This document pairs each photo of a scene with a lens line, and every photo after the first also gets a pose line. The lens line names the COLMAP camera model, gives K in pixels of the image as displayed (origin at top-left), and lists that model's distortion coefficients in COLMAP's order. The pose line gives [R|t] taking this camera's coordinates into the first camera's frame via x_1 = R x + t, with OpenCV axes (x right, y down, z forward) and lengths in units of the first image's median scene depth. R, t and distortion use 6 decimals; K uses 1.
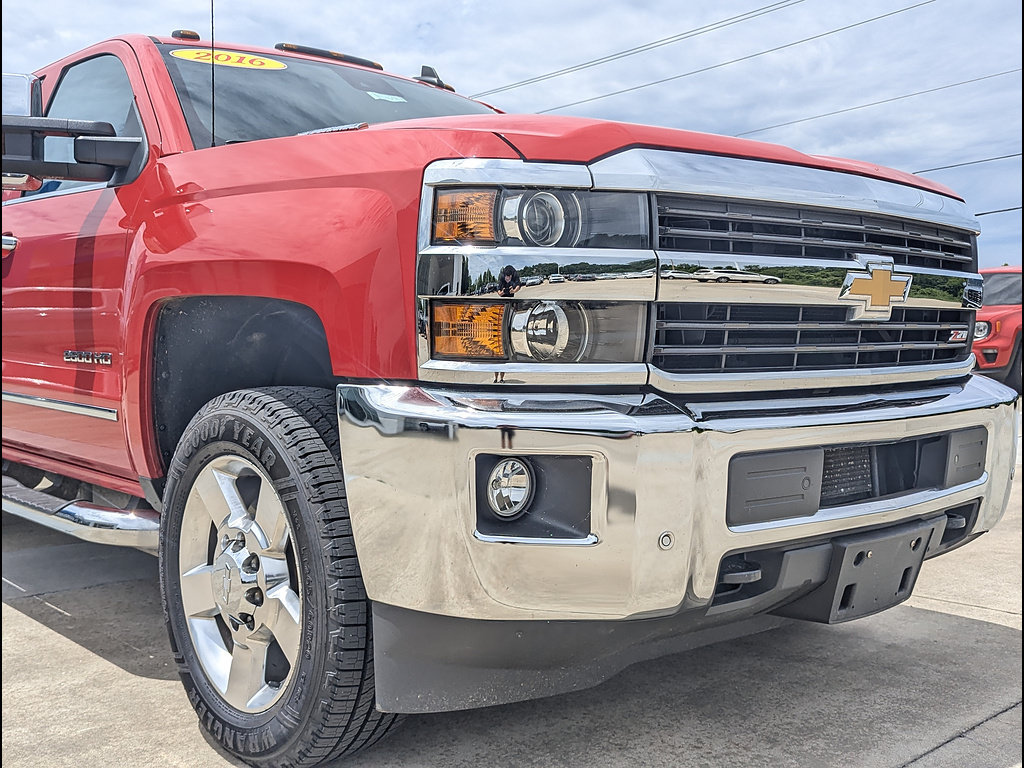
lens RADIAL K [[1065.2, 0, 510.4], [0, 1065.2, 387.2], [0, 0, 1]] dist [0.047426, 0.000000]
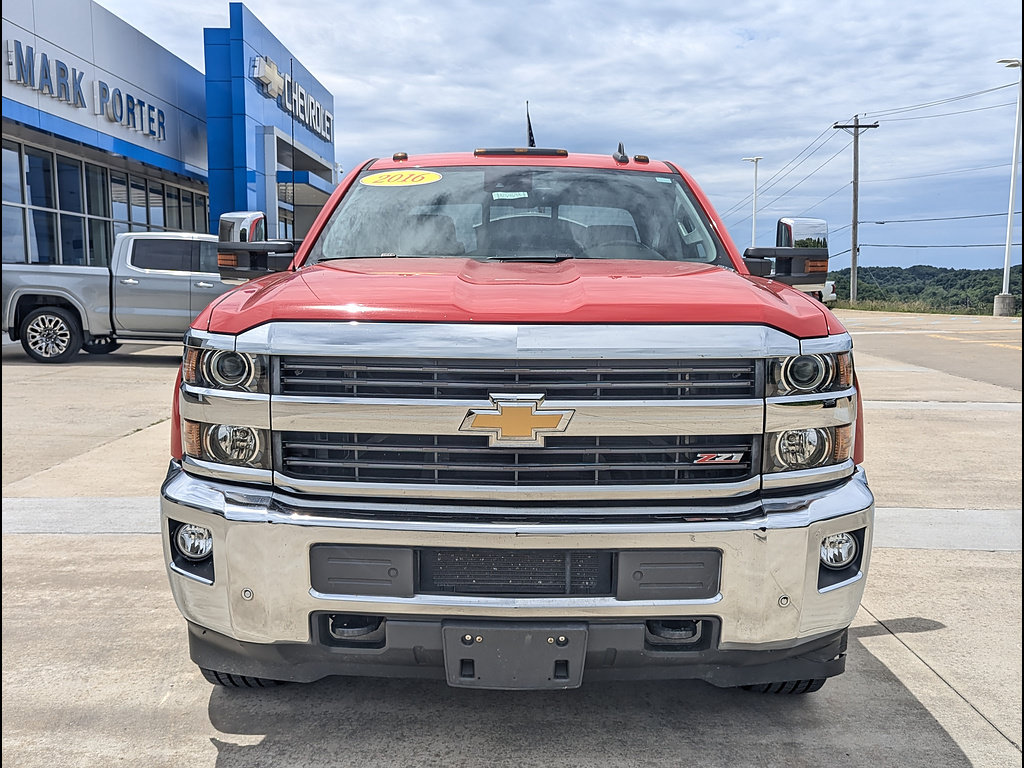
lens RADIAL K [[1171.1, 0, 519.4], [0, 1171.1, 383.9], [0, 0, 1]] dist [-0.017092, 0.000000]
pose [[0.740973, 0.069879, -0.667889, 1.268166], [-0.042924, 0.997466, 0.056740, -0.217510], [0.670161, -0.013374, 0.742095, 0.037894]]
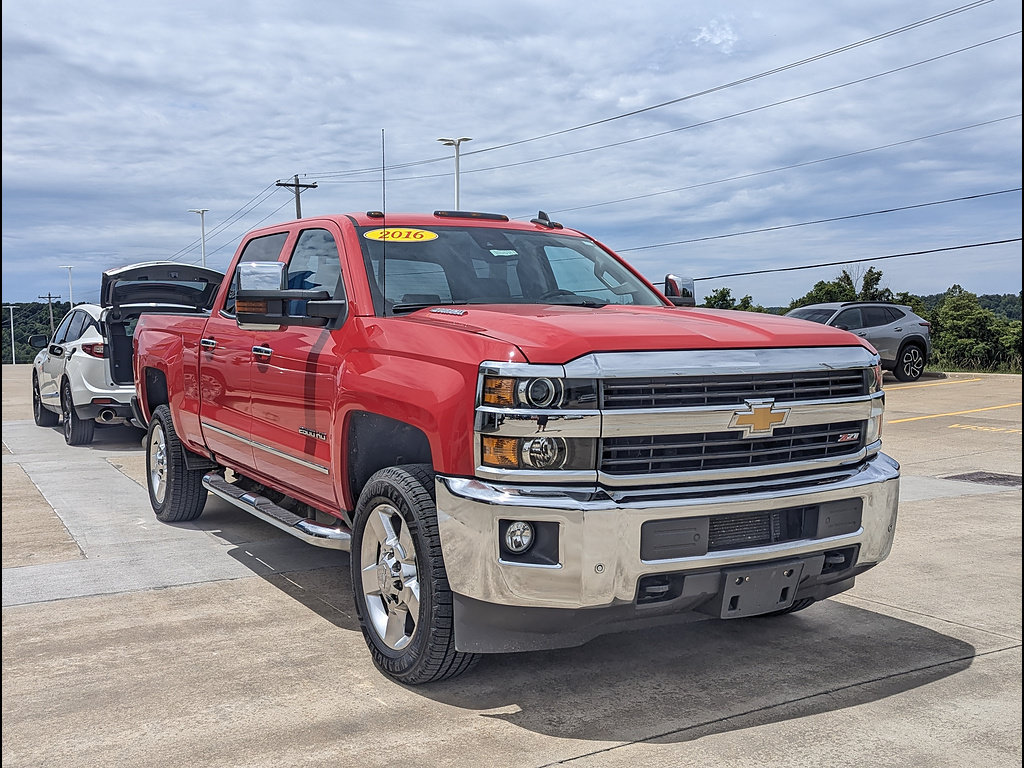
lens RADIAL K [[1065.2, 0, 507.9], [0, 1065.2, 390.5], [0, 0, 1]] dist [0.047426, 0.000000]
pose [[0.980163, 0.014095, -0.197690, 0.299182], [-0.010582, 0.999767, 0.018812, -0.170905], [0.197909, -0.016347, 0.980084, -0.731608]]
